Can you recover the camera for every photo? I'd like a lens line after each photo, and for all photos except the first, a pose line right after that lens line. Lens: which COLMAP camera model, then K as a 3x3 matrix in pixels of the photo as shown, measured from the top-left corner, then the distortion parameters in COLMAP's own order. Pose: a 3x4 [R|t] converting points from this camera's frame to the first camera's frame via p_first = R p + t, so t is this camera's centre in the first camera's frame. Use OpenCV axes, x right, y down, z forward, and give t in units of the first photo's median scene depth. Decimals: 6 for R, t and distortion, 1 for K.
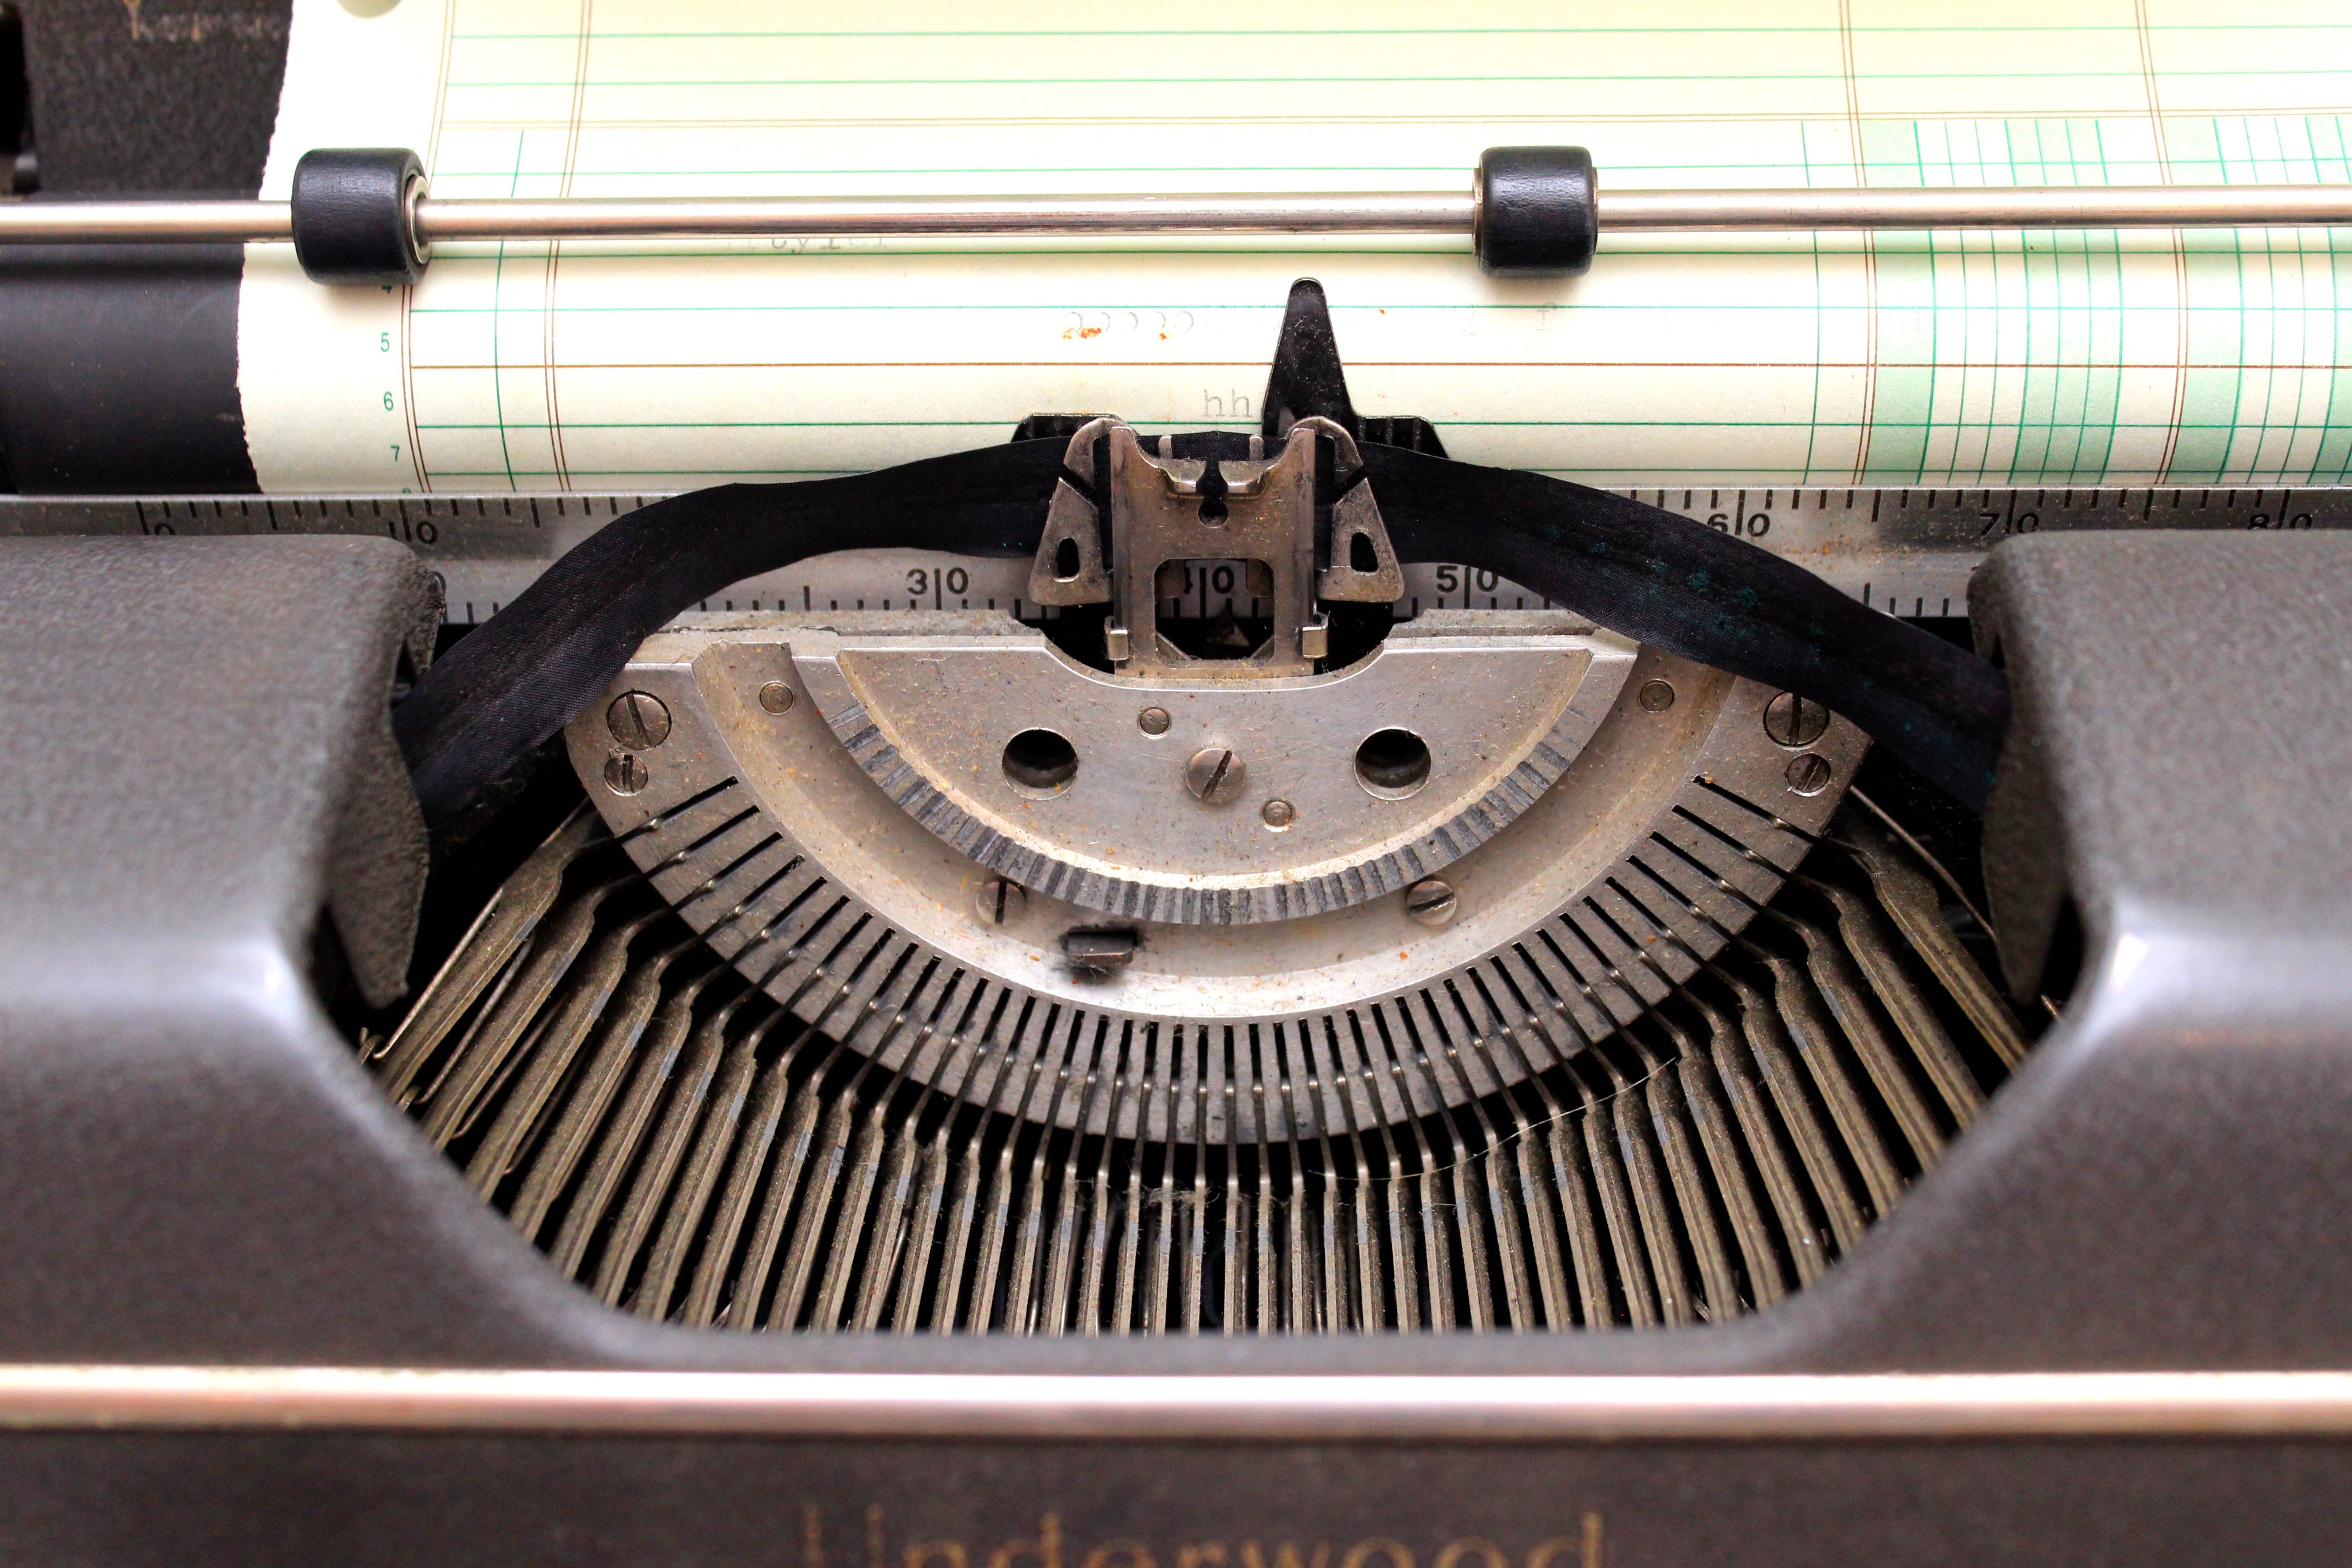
lens RADIAL K [[3517.0, 0, 1177.3], [0, 3517.0, 775.7], [0, 0, 1]] dist [-0.048061, 0.000000]
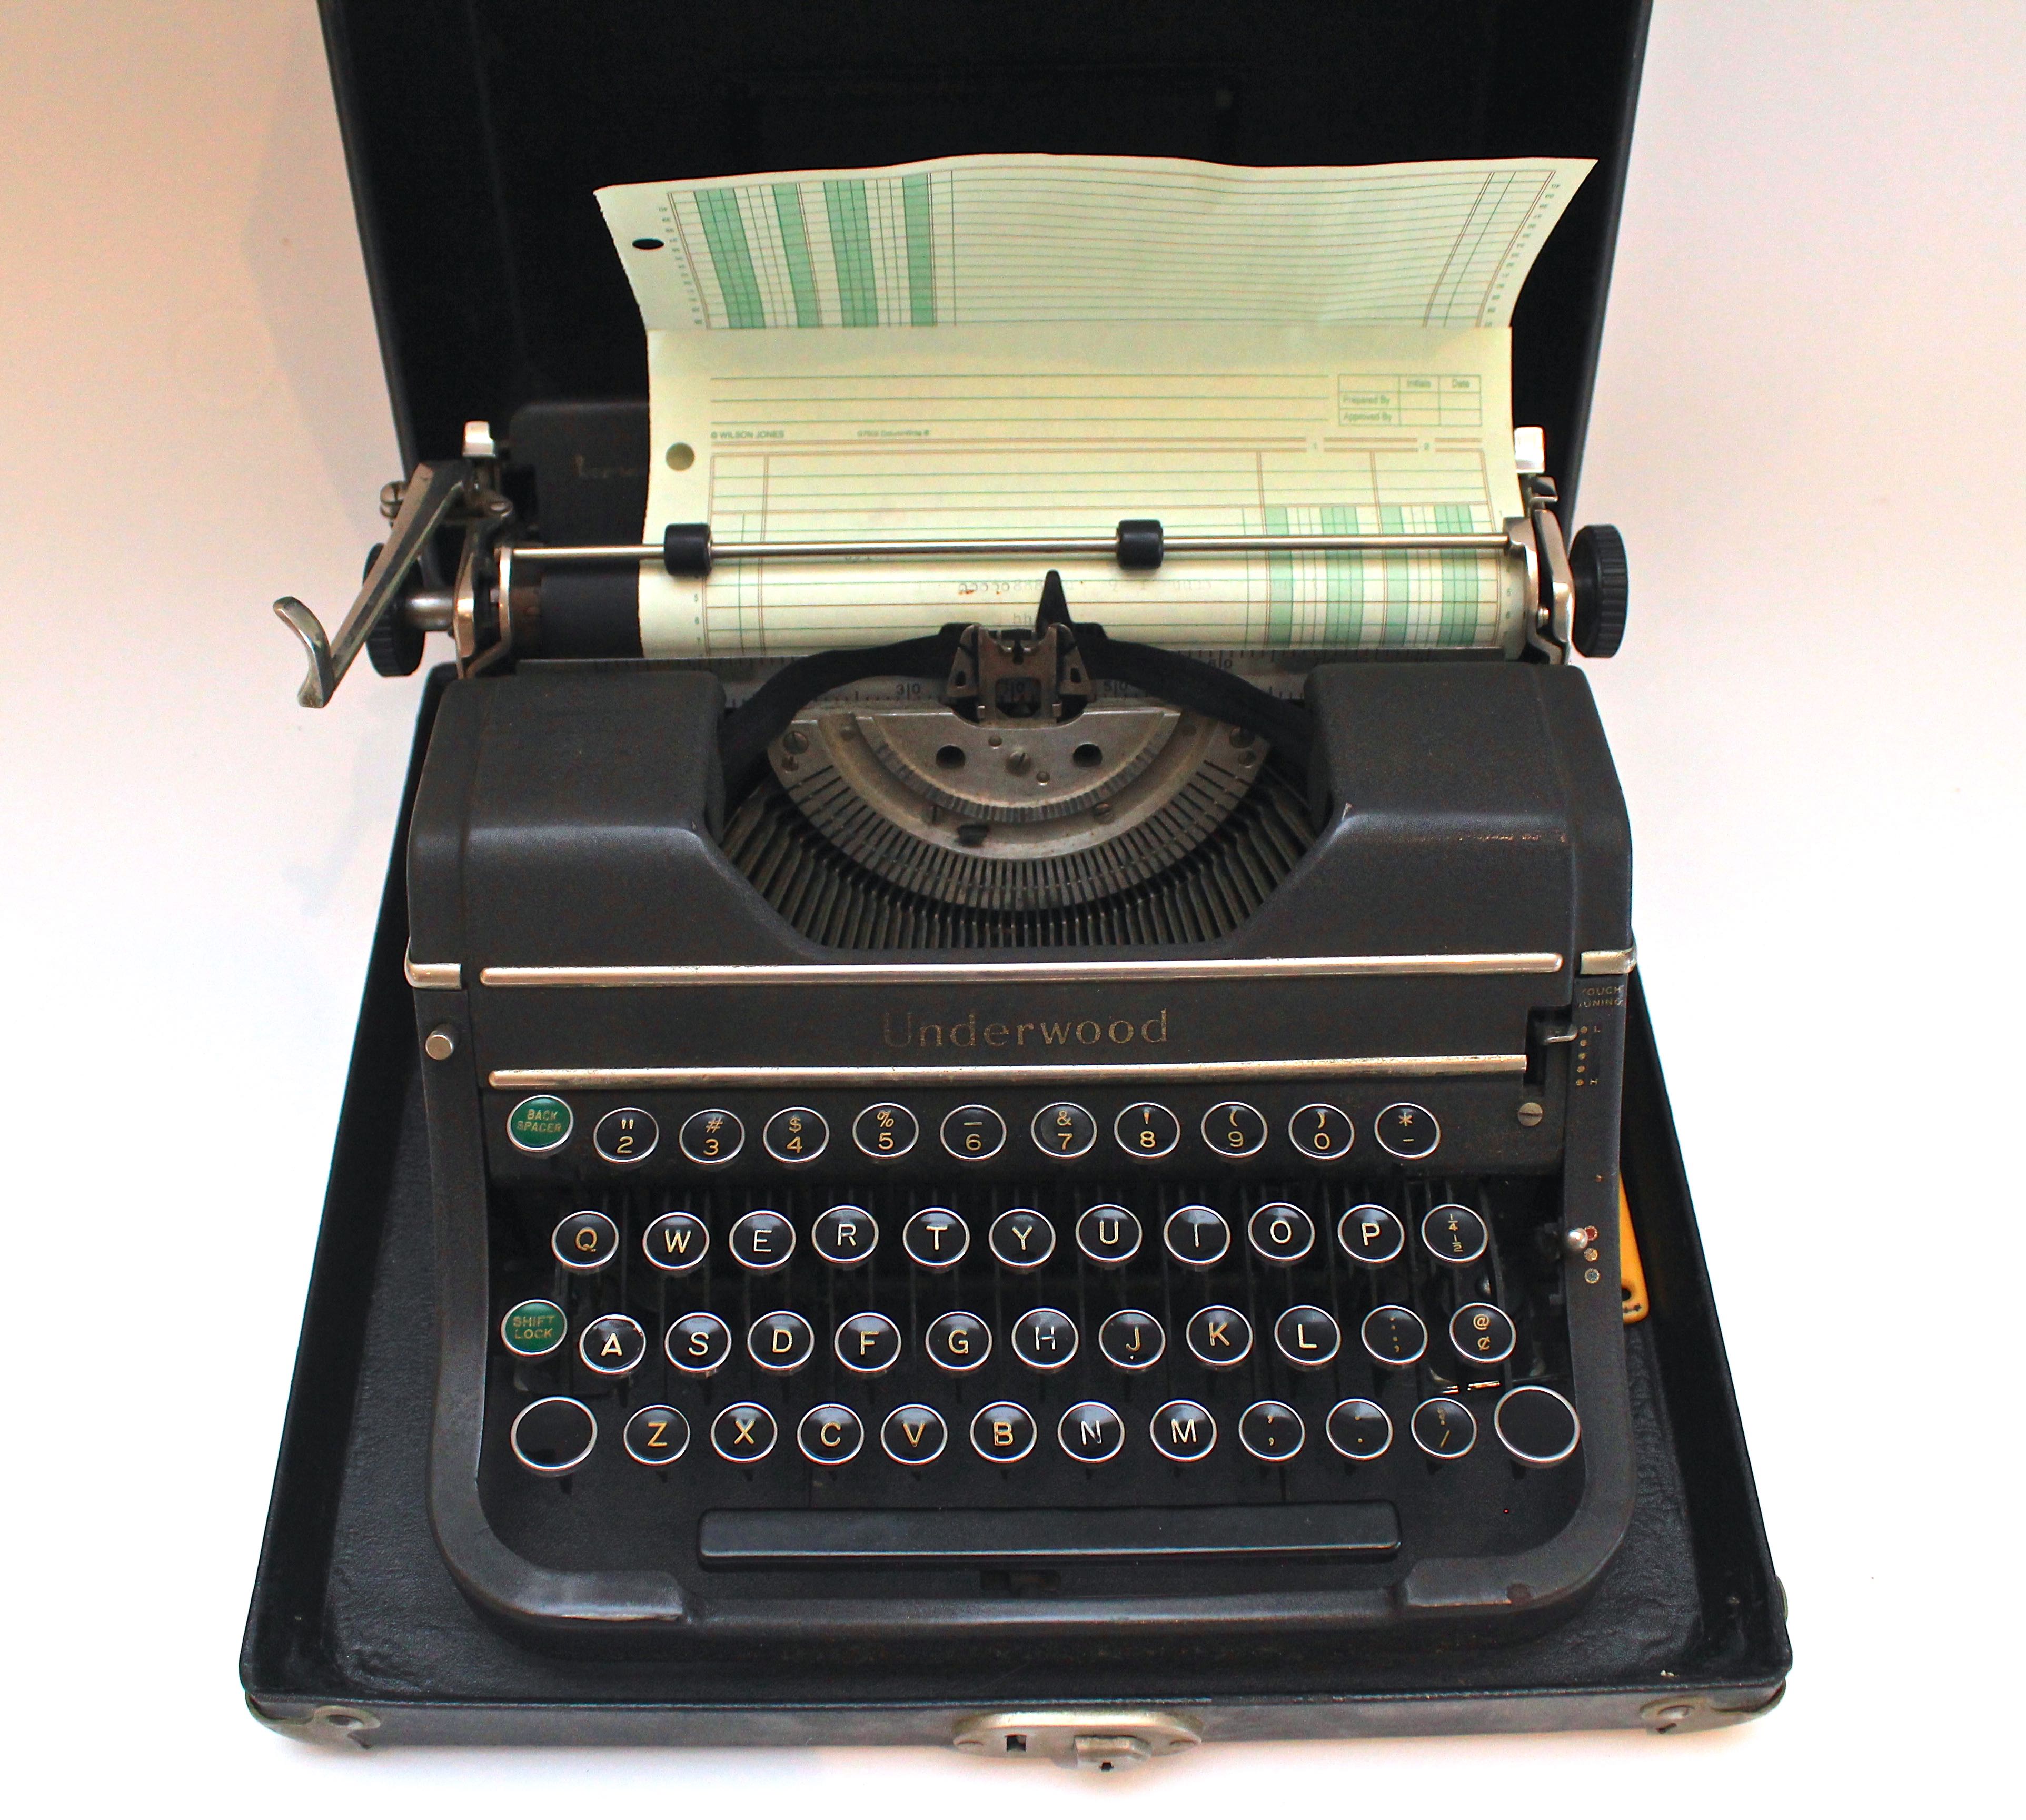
lens RADIAL K [[2291.5, 0, 996.9], [0, 2291.5, 923.4], [0, 0, 1]] dist [-0.139654, 0.000000]
pose [[0.999455, -0.012549, 0.030525, -0.058619], [0.011814, 0.999639, 0.024138, 0.077573], [-0.030817, -0.023764, 0.999243, -0.686210]]
